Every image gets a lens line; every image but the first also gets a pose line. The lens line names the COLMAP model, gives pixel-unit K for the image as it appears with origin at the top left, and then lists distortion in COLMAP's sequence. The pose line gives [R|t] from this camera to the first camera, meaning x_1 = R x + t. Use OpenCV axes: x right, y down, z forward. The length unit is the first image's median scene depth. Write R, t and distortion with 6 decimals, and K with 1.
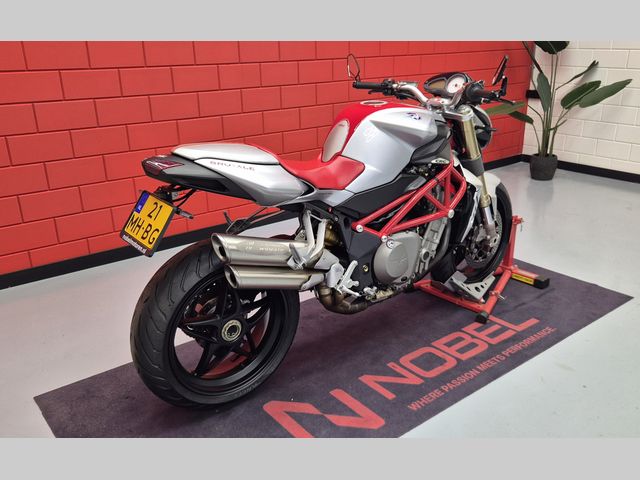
lens RADIAL K [[565.9, 0, 333.6], [0, 565.9, 238.3], [0, 0, 1]] dist [0.078869, -0.004656]
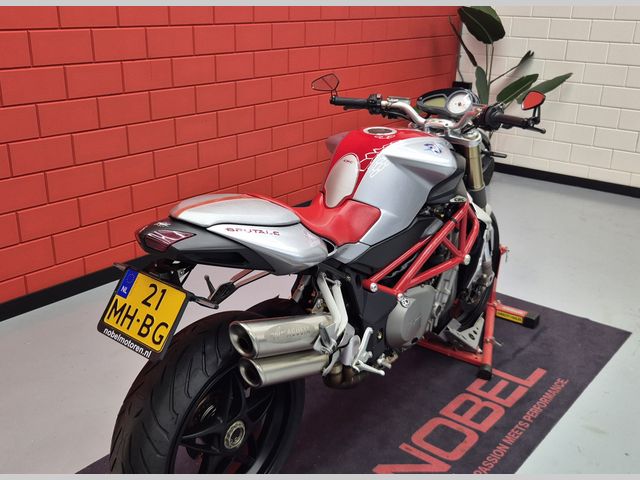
lens RADIAL K [[672.1, 0, 308.2], [0, 672.1, 237.2], [0, 0, 1]] dist [0.092456, -0.000853]
pose [[0.981333, -0.041059, 0.187881, -0.214856], [0.040427, 0.999157, 0.007195, -0.095810], [-0.188018, 0.000535, 0.982165, 0.069464]]
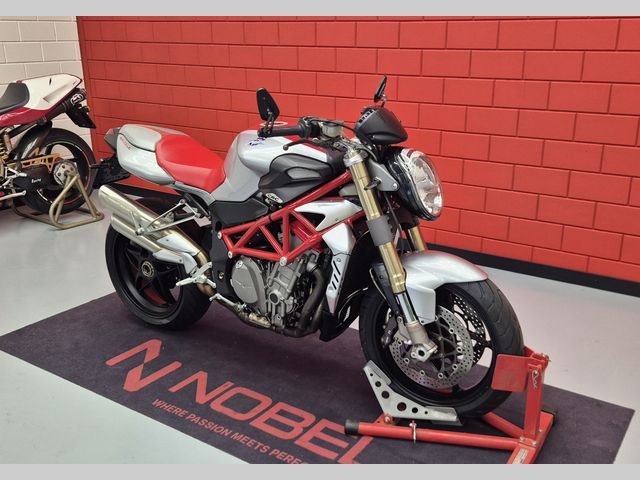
lens RADIAL K [[648.7, 0, 346.2], [0, 648.7, 236.5], [0, 0, 1]] dist [0.095293, 0.006912]
pose [[0.303260, 0.299781, -0.904524, 1.164666], [-0.327849, 0.924100, 0.196351, -0.317442], [0.894734, 0.237002, 0.378526, 0.724382]]
